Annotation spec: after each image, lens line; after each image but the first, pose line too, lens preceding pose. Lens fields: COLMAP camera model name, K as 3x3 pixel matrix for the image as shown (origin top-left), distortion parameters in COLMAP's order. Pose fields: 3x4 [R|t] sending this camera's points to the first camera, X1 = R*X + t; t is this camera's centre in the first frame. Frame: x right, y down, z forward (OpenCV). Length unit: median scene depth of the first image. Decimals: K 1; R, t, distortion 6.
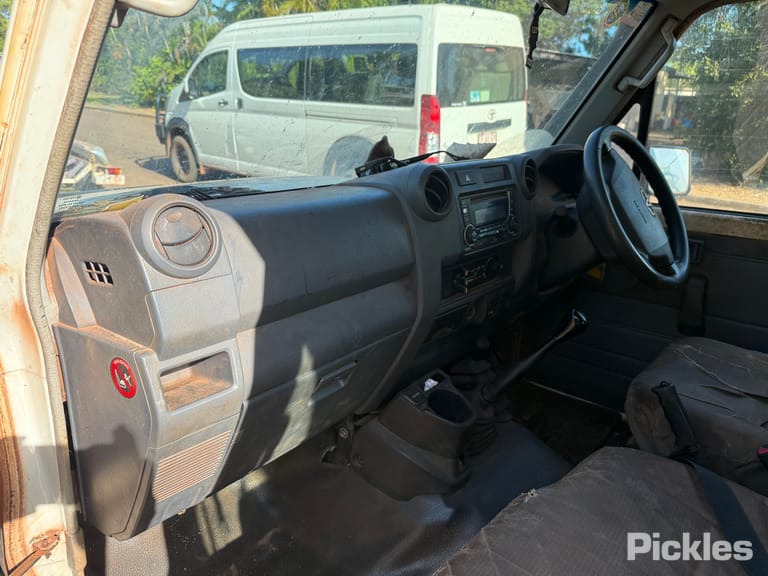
lens RADIAL K [[553.6, 0, 384.0], [0, 553.6, 288.0], [0, 0, 1]] dist [0.041556, -0.098542]
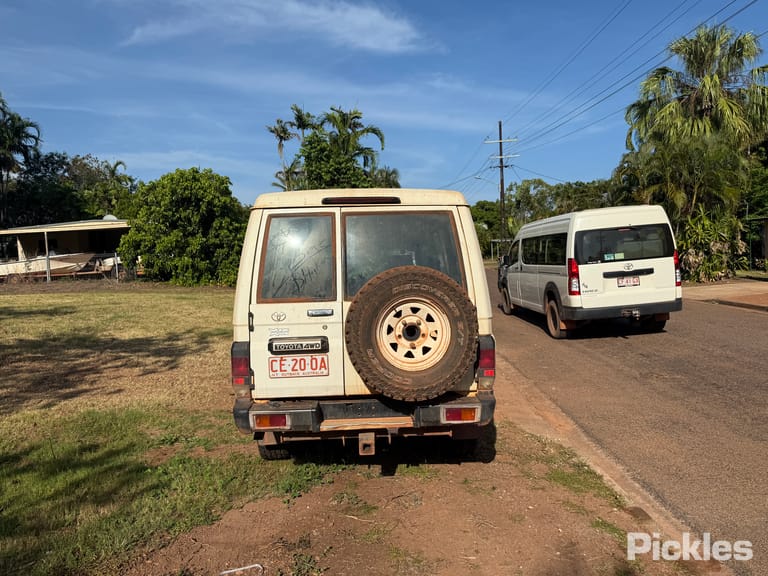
lens RADIAL K [[548.3, 0, 384.0], [0, 548.3, 288.0], [0, 0, 1]] dist [0.049641, -0.058002]
pose [[0.674412, -0.020319, -0.738075, 0.984313], [-0.189041, 0.961551, -0.199206, 0.213130], [0.713745, 0.273873, 0.644641, -0.552049]]
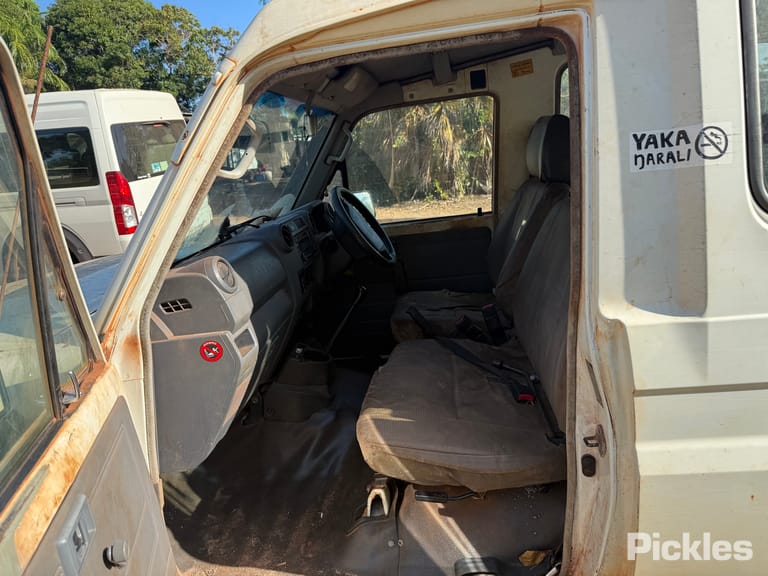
lens RADIAL K [[548.3, 0, 384.0], [0, 548.3, 288.0], [0, 0, 1]] dist [0.049641, -0.058002]
pose [[0.810515, -0.247742, 0.530744, -0.115449], [0.291933, 0.956439, 0.000629, 0.014264], [-0.507780, 0.154432, 0.847532, -0.121806]]
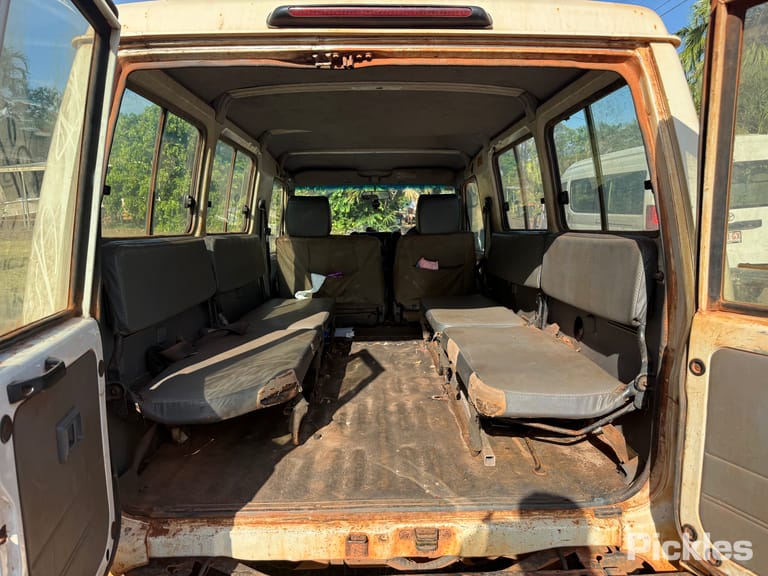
lens RADIAL K [[548.3, 0, 384.0], [0, 548.3, 288.0], [0, 0, 1]] dist [0.049641, -0.058002]
pose [[0.664053, 0.058148, -0.745421, 0.661806], [-0.203368, 0.973431, -0.105234, 0.120052], [0.719497, 0.221476, 0.658235, -0.301749]]
